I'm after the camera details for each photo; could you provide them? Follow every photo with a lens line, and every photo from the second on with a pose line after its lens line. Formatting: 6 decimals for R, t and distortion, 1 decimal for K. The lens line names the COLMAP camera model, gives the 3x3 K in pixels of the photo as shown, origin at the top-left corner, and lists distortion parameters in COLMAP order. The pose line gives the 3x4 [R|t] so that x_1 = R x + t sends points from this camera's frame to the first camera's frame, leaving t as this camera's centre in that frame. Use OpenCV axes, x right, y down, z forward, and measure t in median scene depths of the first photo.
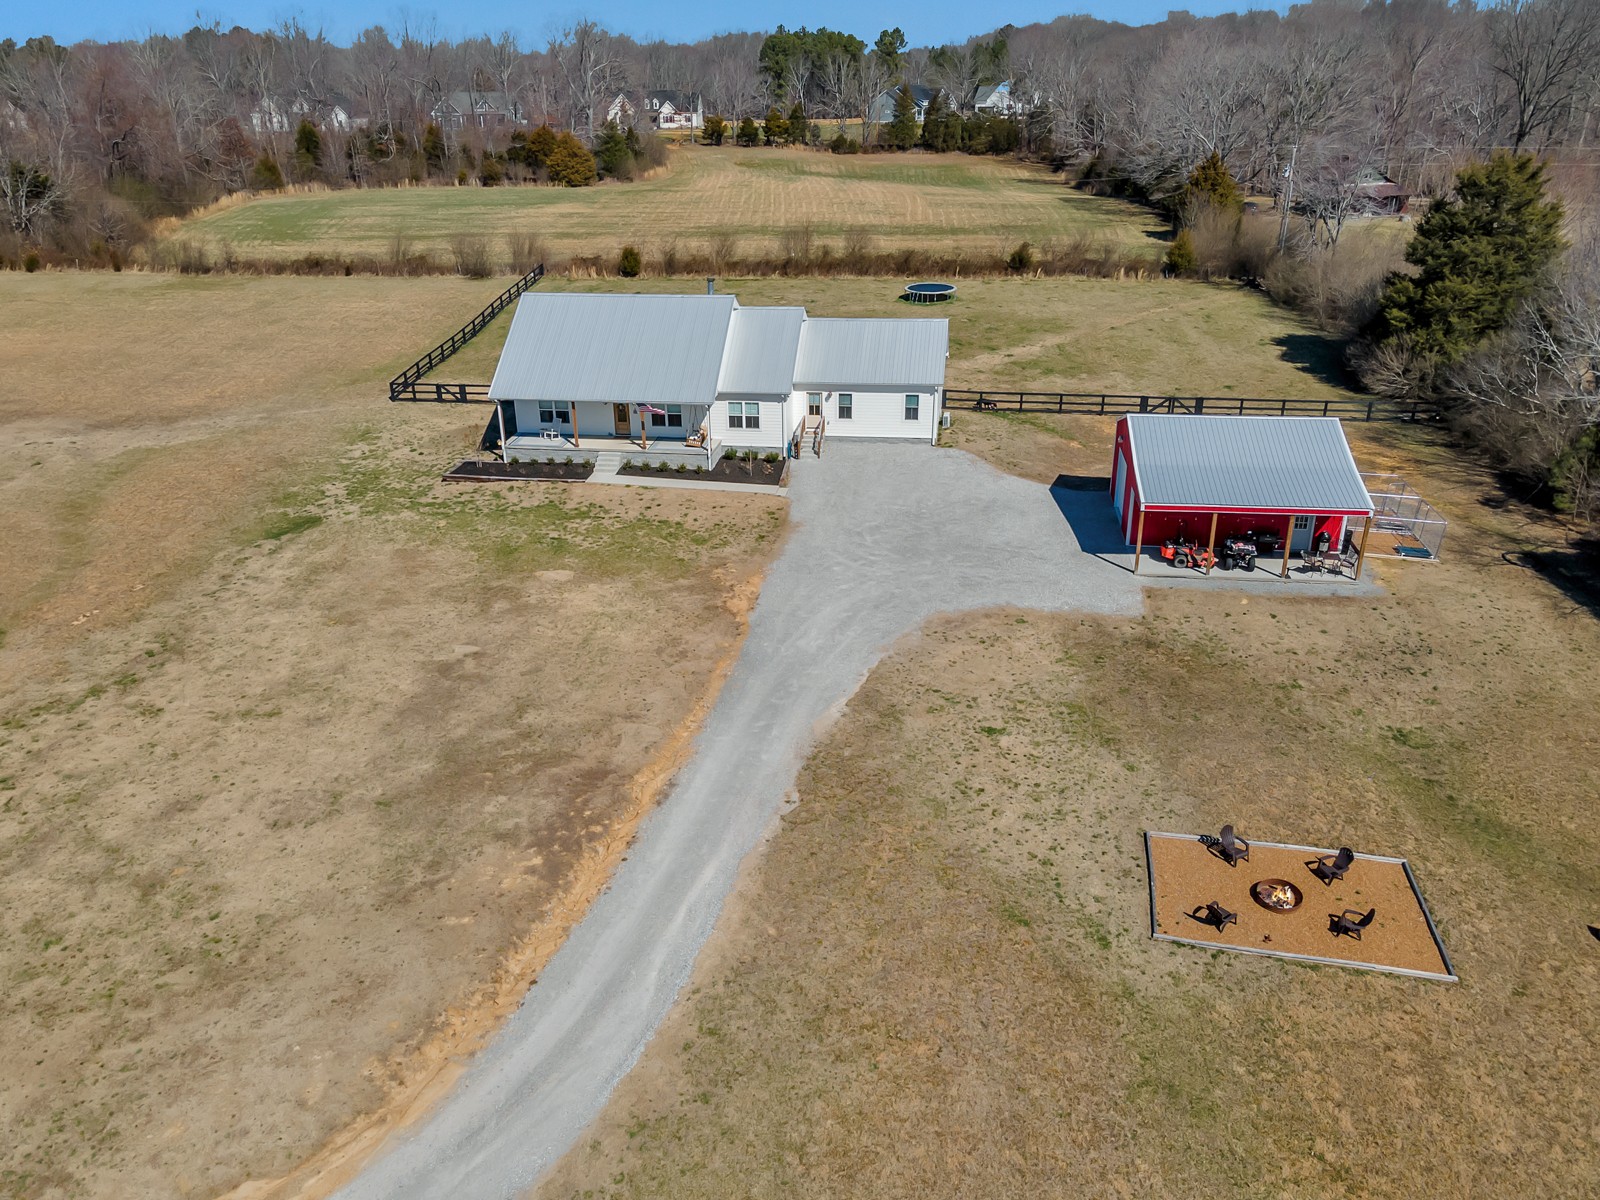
lens RADIAL K [[1207.5, 0, 794.8], [0, 1207.5, 608.8], [0, 0, 1]] dist [0.012265, 0.044686]
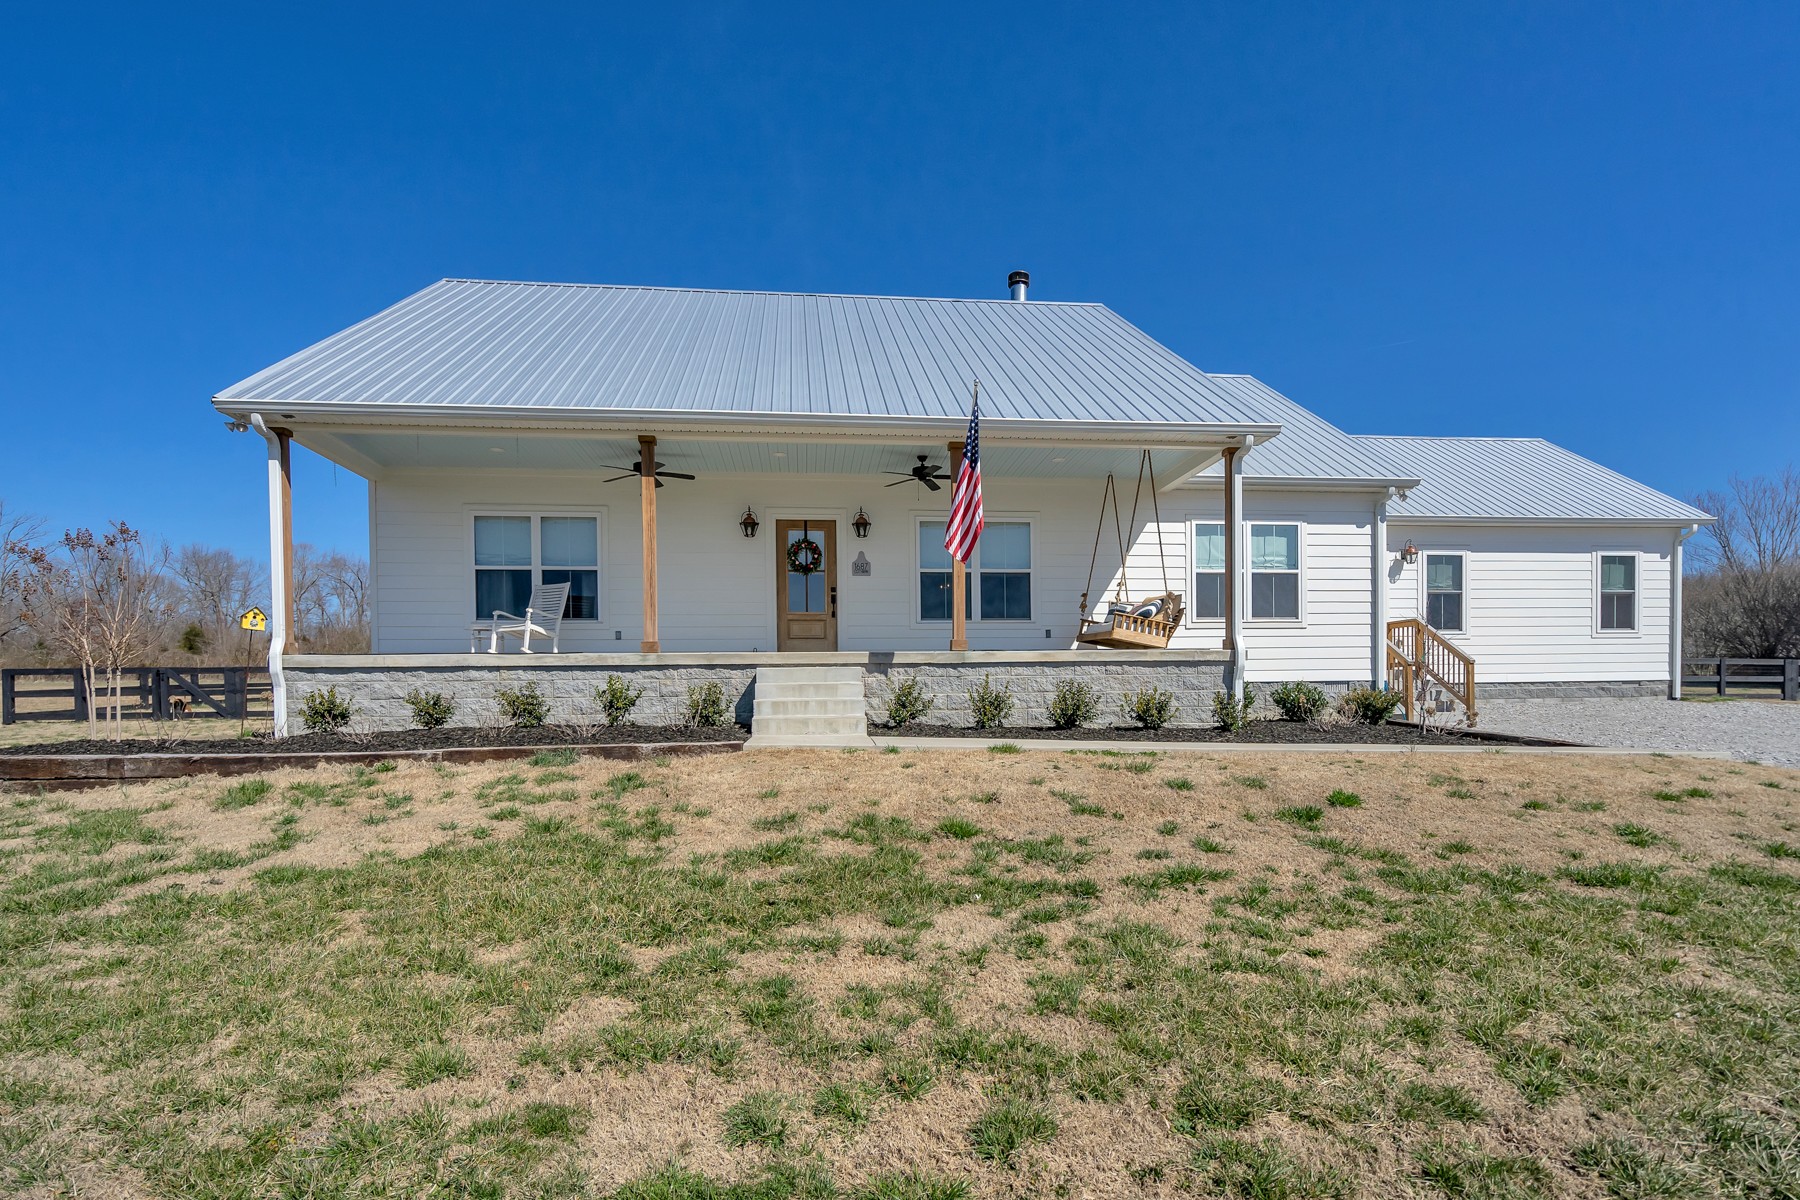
lens RADIAL K [[866.8, 0, 886.9], [0, 866.8, 763.9], [0, 0, 1]] dist [0.004973, 0.000868]
pose [[0.968462, -0.015913, 0.248654, -0.180259], [0.101818, 0.936106, -0.336657, -0.057444], [-0.227409, 0.351357, 0.908203, 0.861110]]
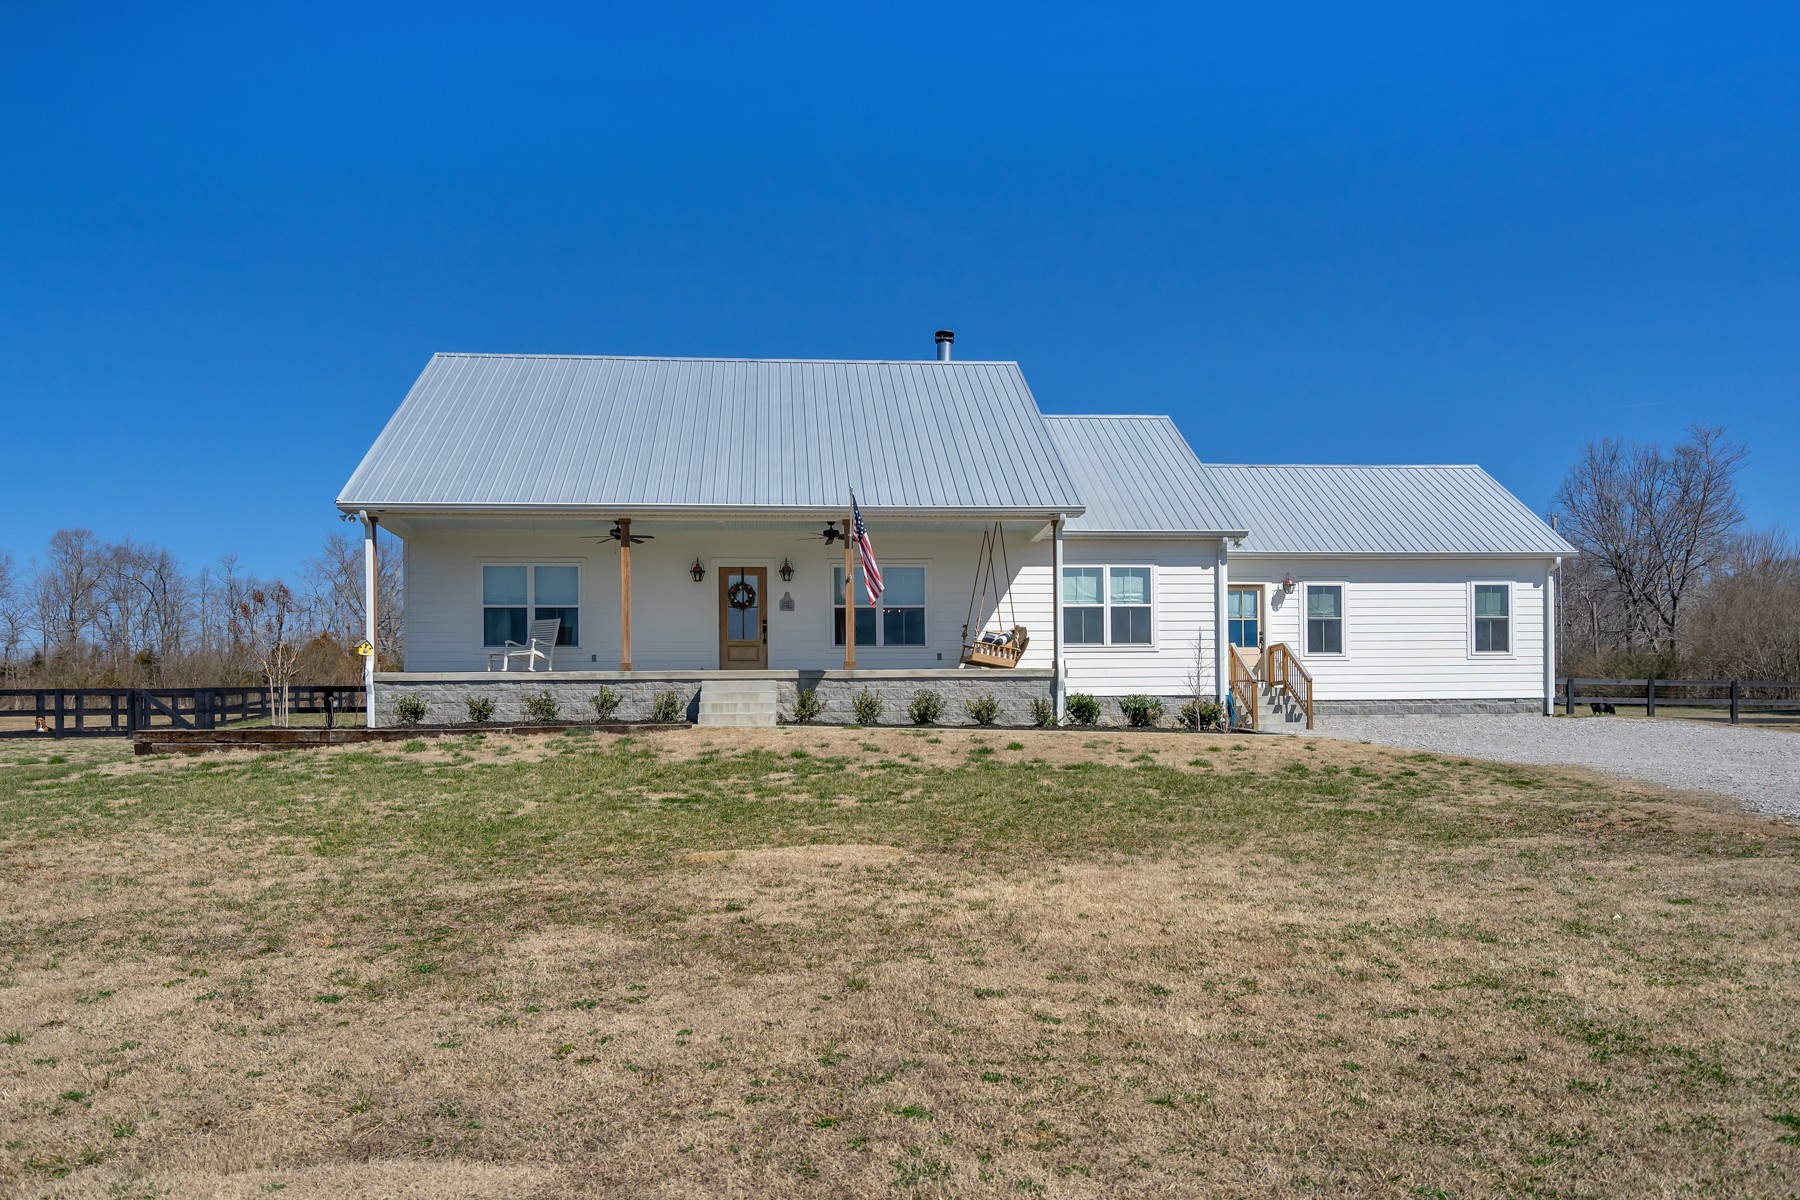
lens RADIAL K [[1371.5, 0, 895.0], [0, 1371.5, 767.2], [0, 0, 1]] dist [0.016997, -0.000976]
pose [[0.971903, 0.000860, 0.235381, -0.198165], [0.095971, 0.911653, -0.399598, 0.035371], [-0.214929, 0.410961, 0.885955, 0.691635]]
